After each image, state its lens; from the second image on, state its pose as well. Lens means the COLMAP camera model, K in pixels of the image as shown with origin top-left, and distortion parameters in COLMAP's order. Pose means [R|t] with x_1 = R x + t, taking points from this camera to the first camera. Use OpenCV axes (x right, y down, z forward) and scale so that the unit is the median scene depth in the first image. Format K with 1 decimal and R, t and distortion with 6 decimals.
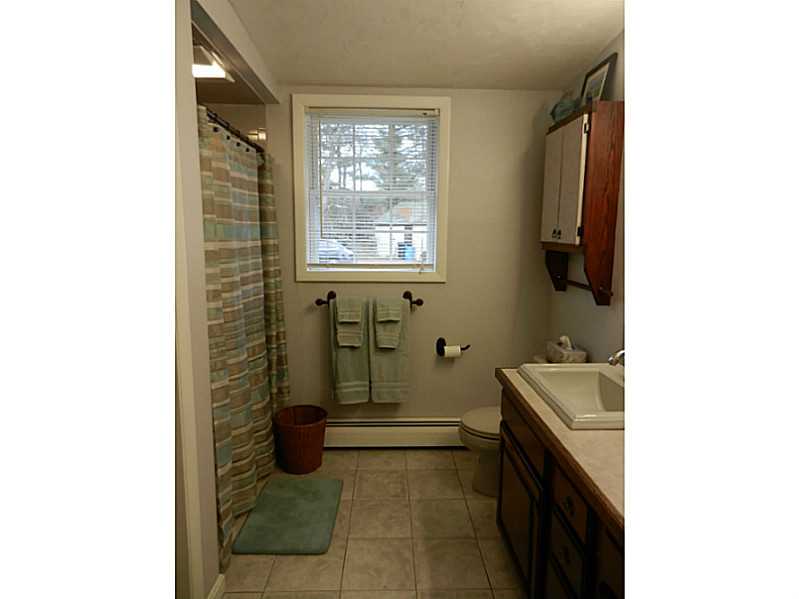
lens RADIAL K [[442.2, 0, 399.5], [0, 442.2, 299.5], [0, 0, 1]] dist [0.000114, -0.000259]
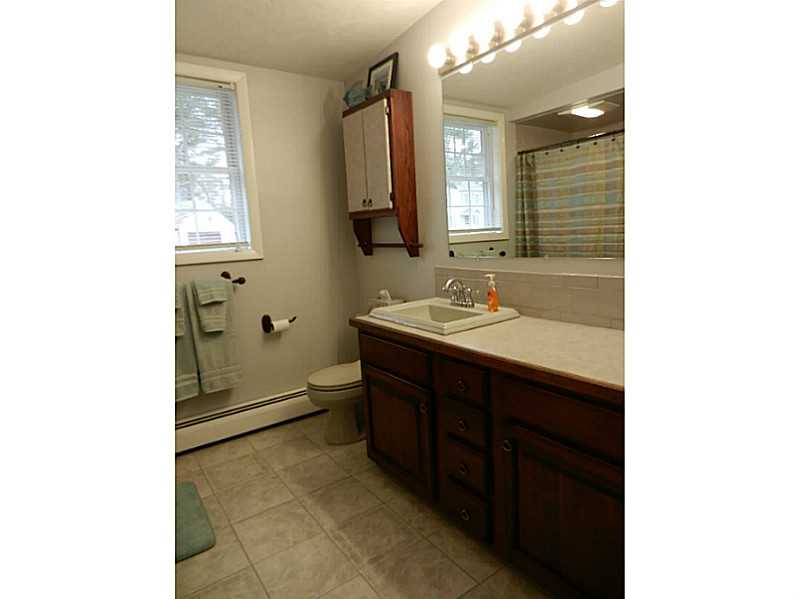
lens RADIAL K [[442.2, 0, 399.5], [0, 442.2, 299.5], [0, 0, 1]] dist [0.000114, -0.000259]
pose [[0.828538, -0.135241, 0.543356, -0.215359], [0.140751, 0.989538, 0.031671, 0.070546], [-0.541954, 0.050238, 0.838905, -0.006125]]
